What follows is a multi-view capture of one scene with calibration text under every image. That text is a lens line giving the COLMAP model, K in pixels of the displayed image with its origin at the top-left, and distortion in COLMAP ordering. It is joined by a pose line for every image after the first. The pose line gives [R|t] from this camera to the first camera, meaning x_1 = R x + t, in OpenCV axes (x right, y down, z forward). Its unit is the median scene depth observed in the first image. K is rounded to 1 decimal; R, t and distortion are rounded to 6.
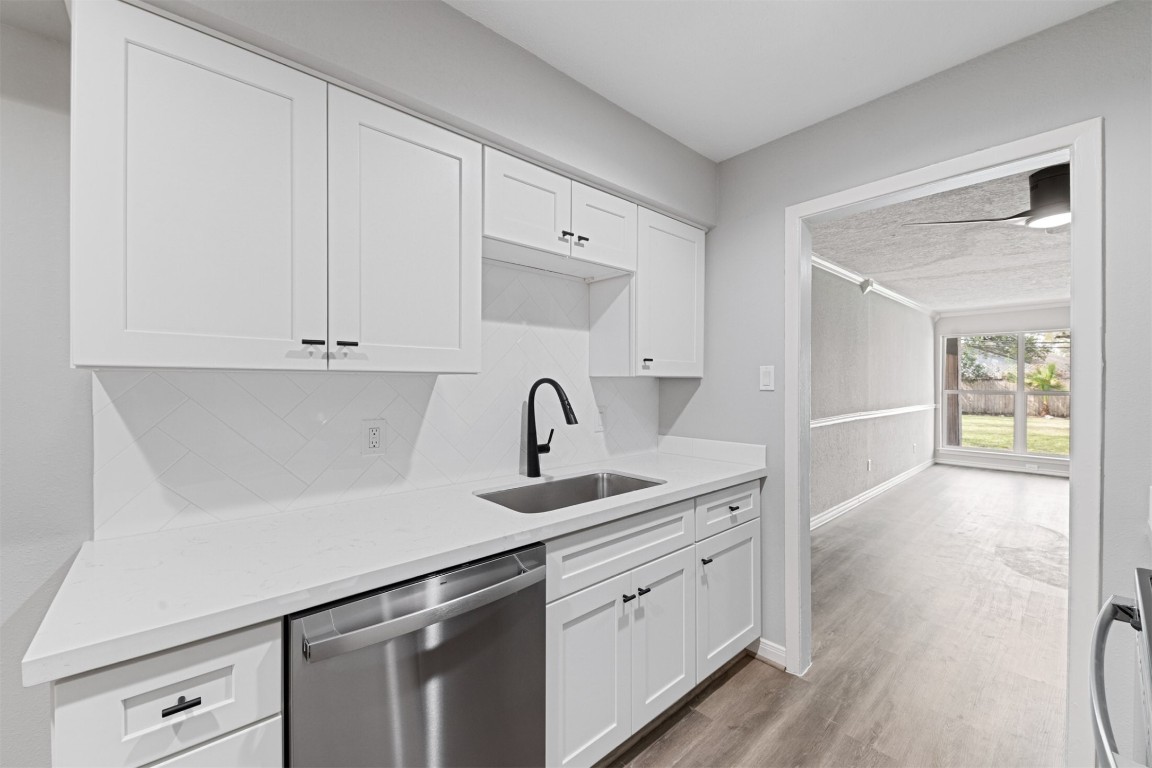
lens RADIAL K [[452.9, 0, 576.0], [0, 452.9, 384.0], [0, 0, 1]] dist [-0.000068, -0.000317]
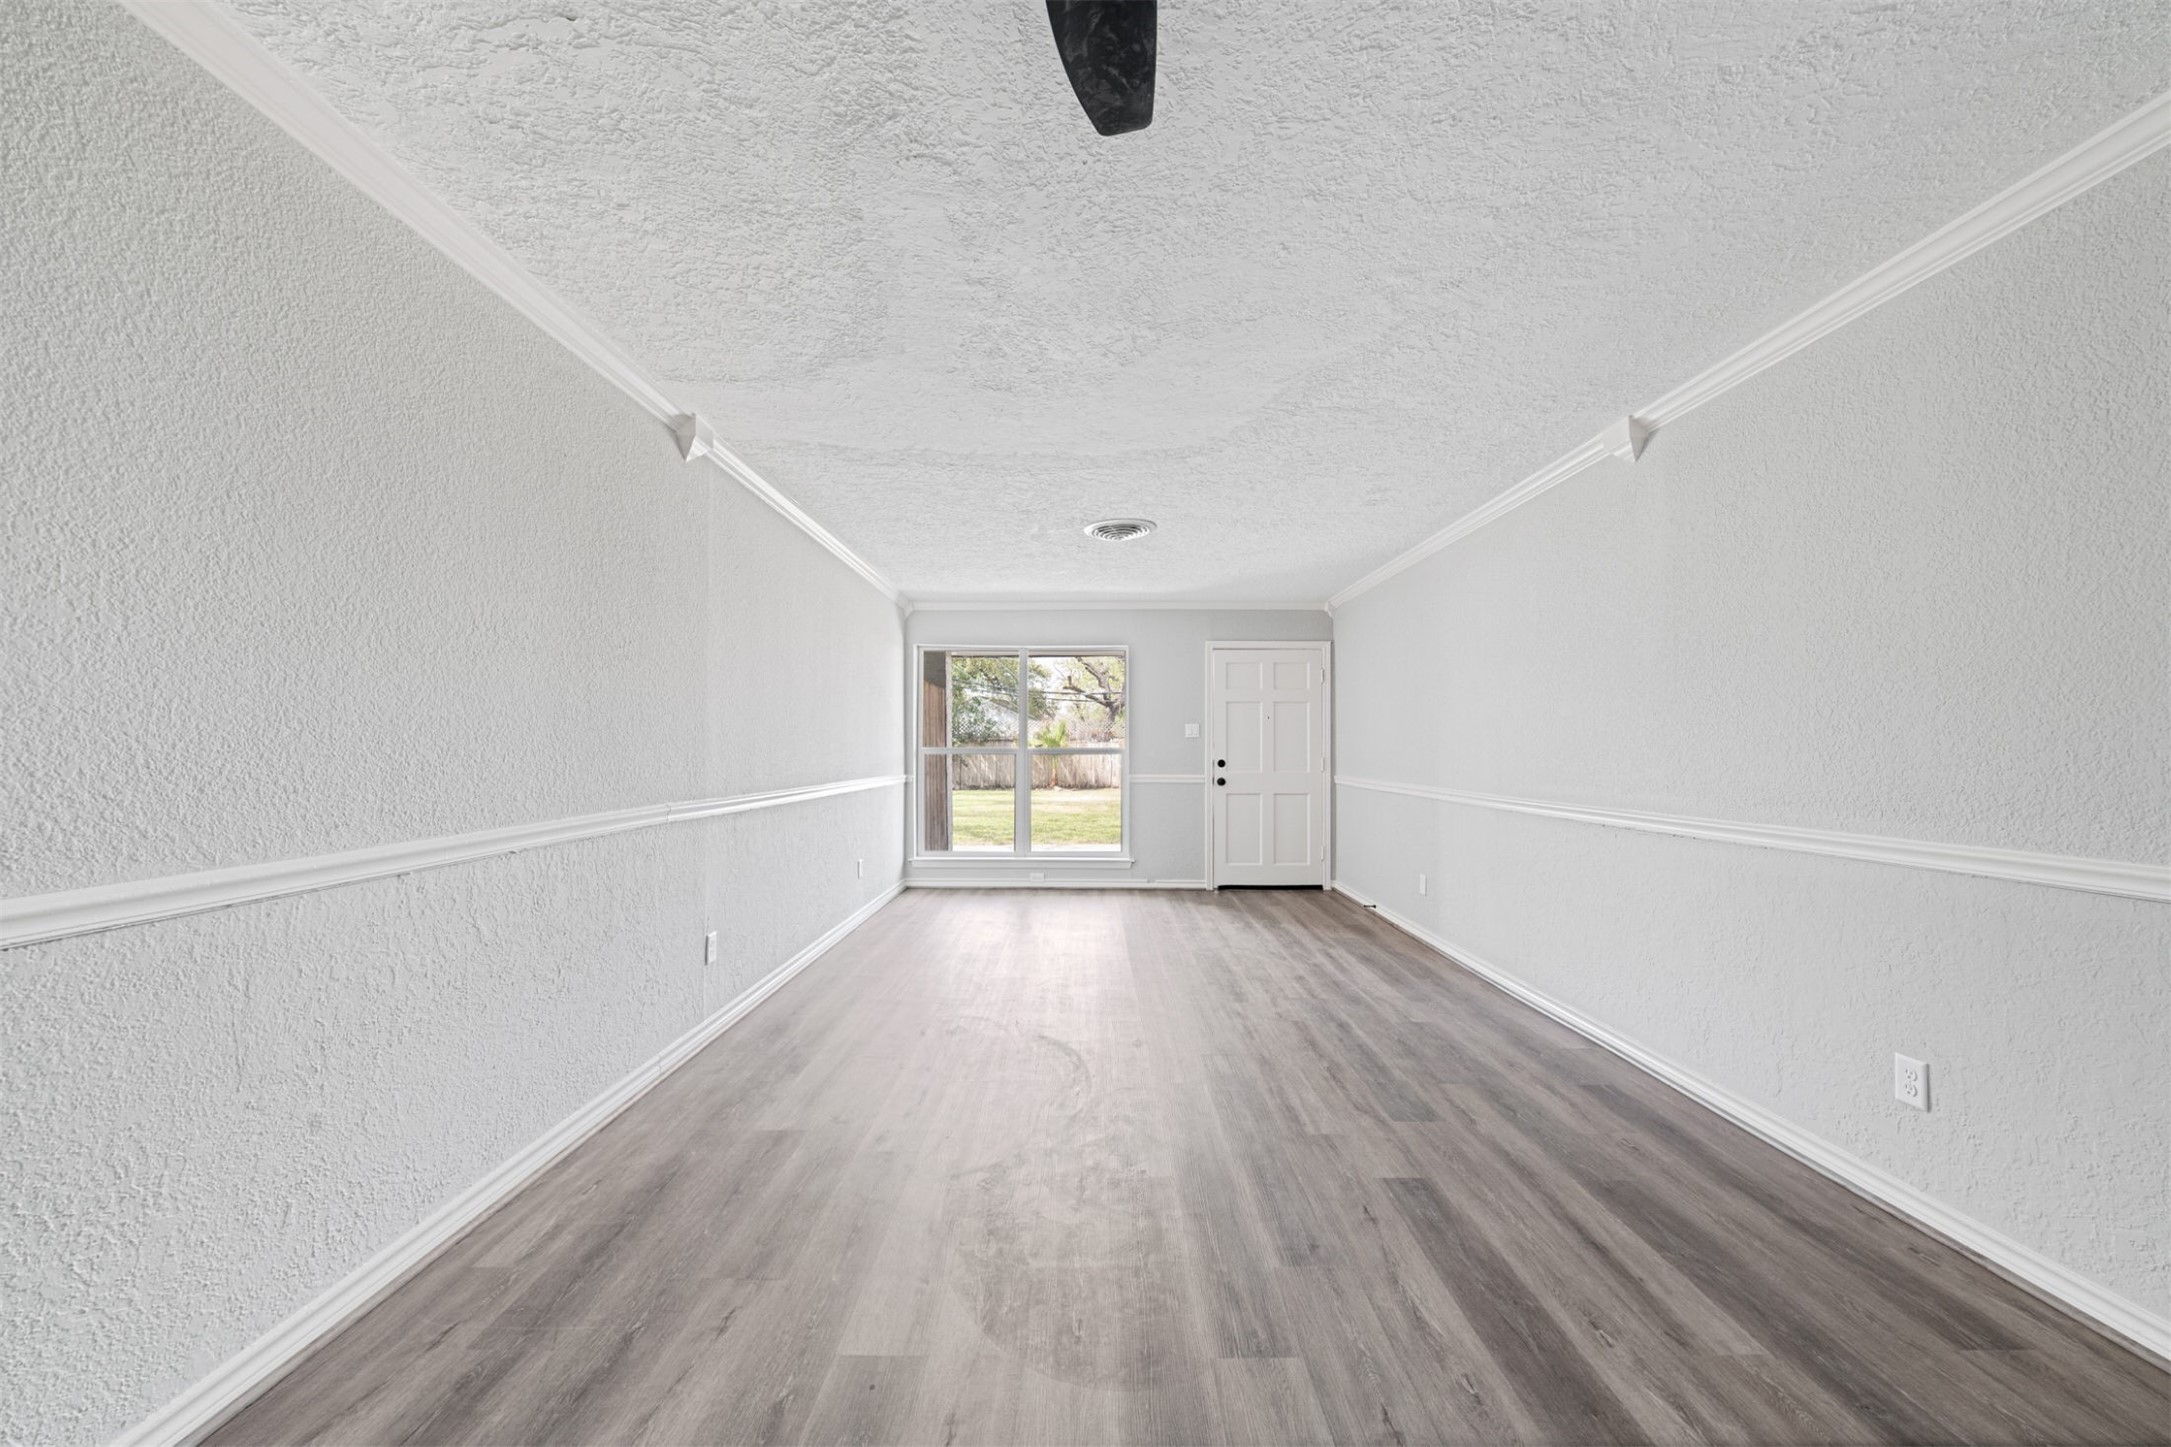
lens RADIAL K [[801.5, 0, 1085.4], [0, 801.5, 749.3], [0, 0, 1]] dist [-0.000066, -0.000002]
pose [[0.665778, -0.004891, 0.746134, 0.835402], [0.005260, 0.999984, 0.001862, 0.051567], [-0.746131, 0.002684, 0.665794, 0.796293]]
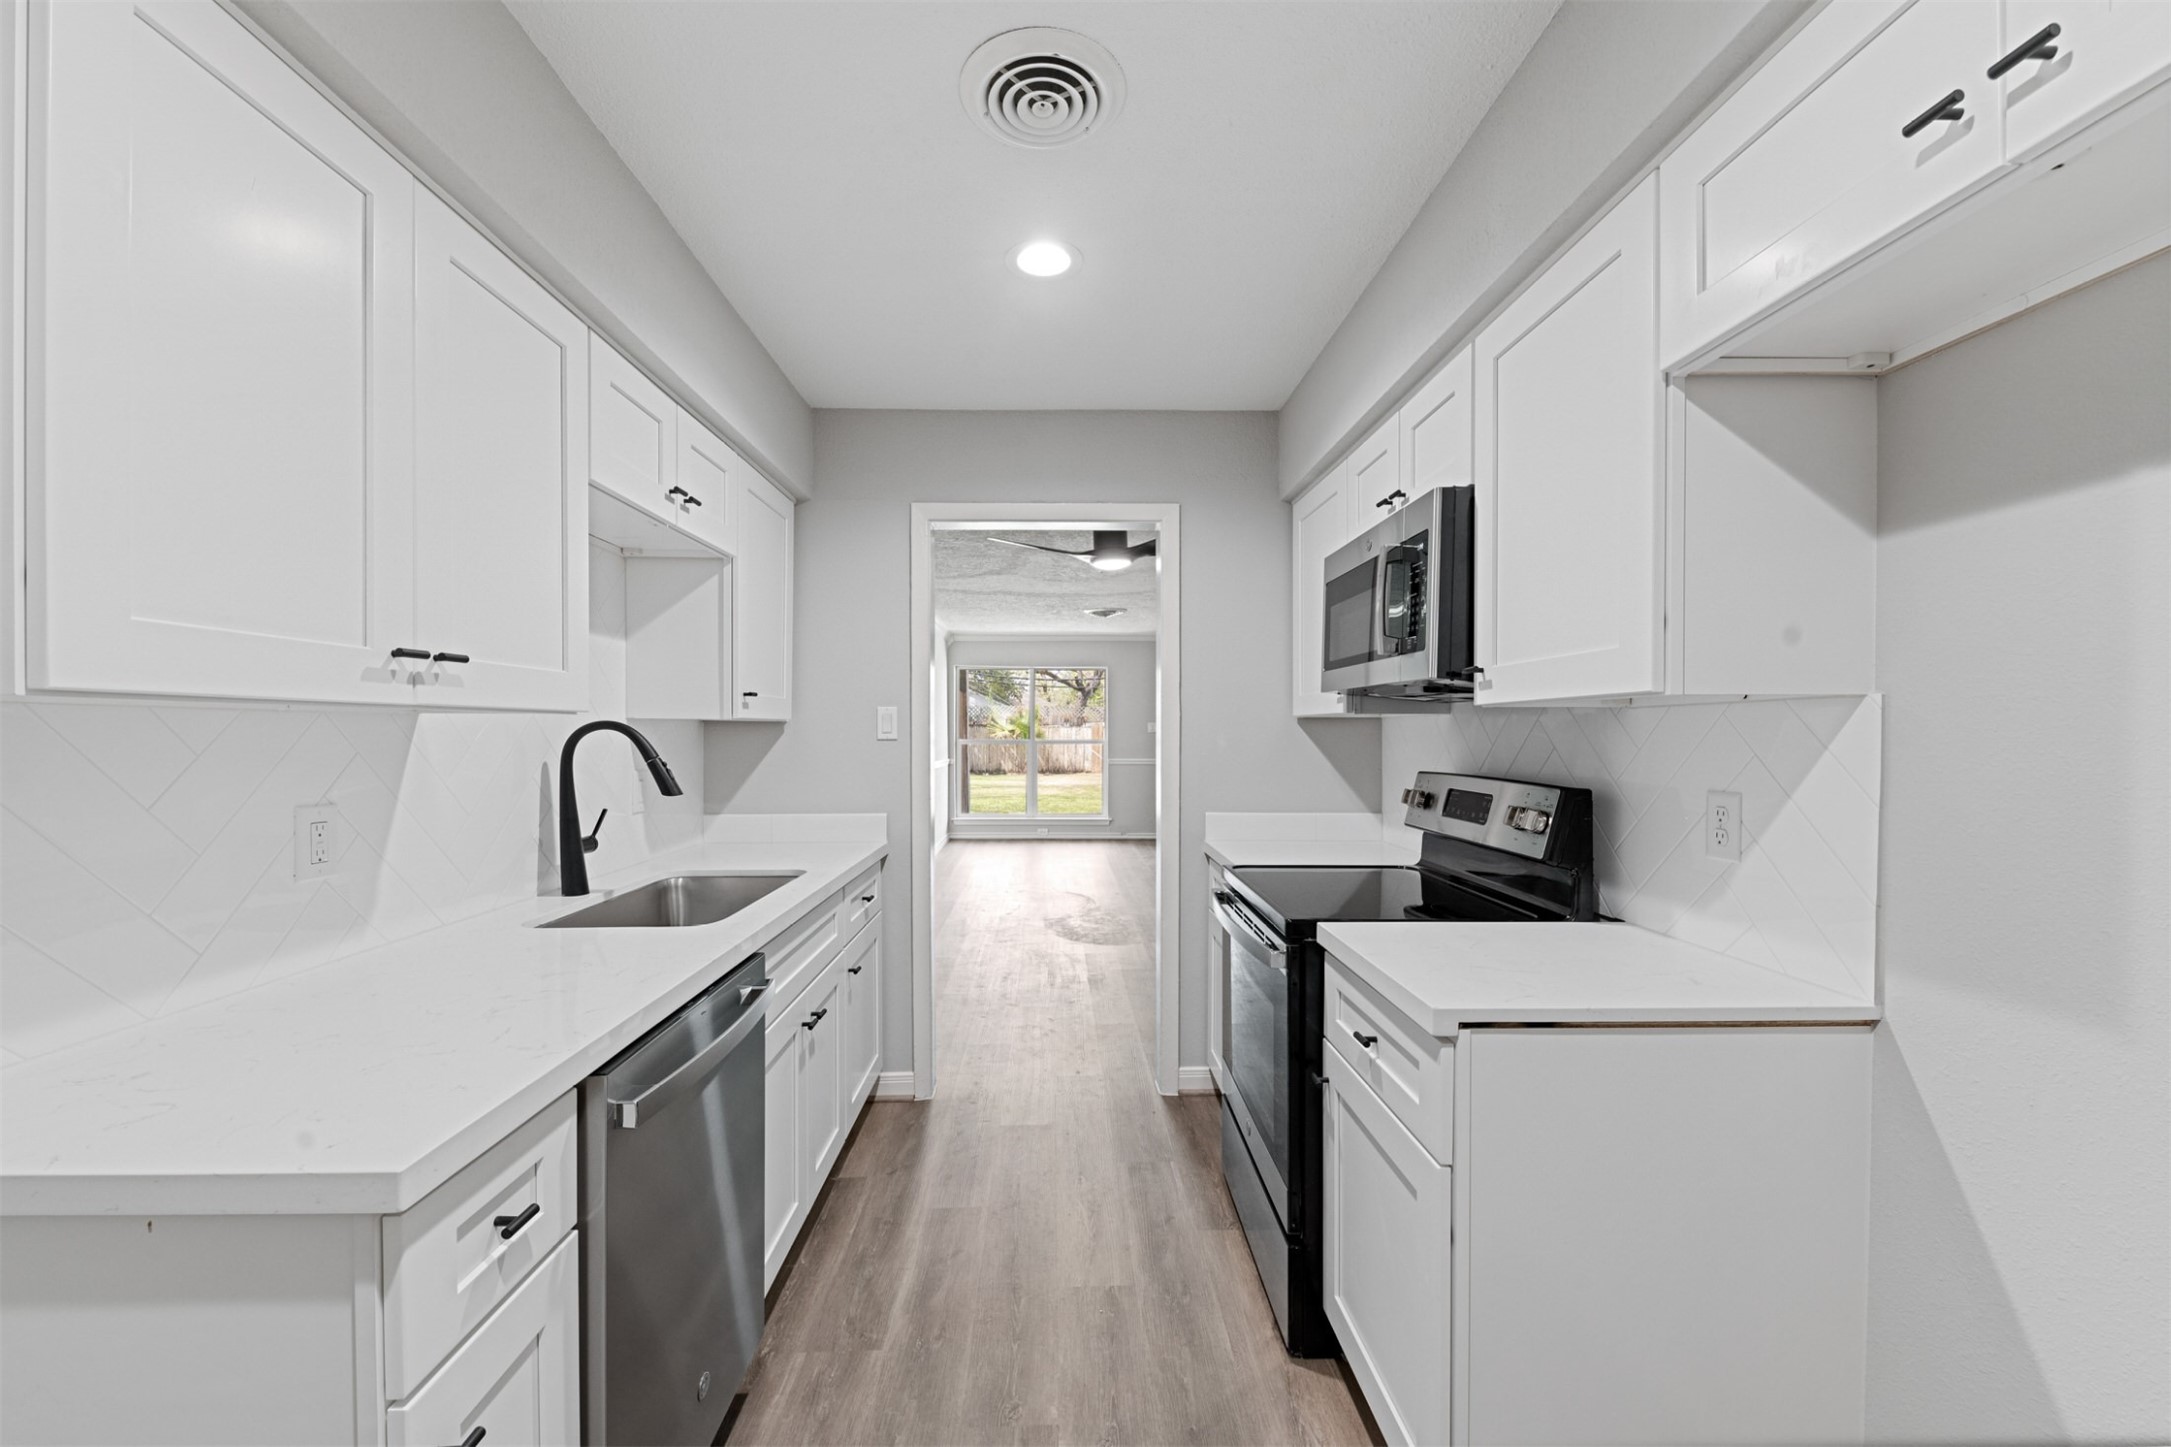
lens RADIAL K [[841.9, 0, 1082.2], [0, 841.9, 733.9], [0, 0, 1]] dist [-0.000749, -0.000103]
pose [[0.640684, -0.002872, 0.767799, -0.390569], [0.001000, 0.999995, 0.002907, 0.000868], [-0.767804, -0.001095, 0.640684, -0.124175]]
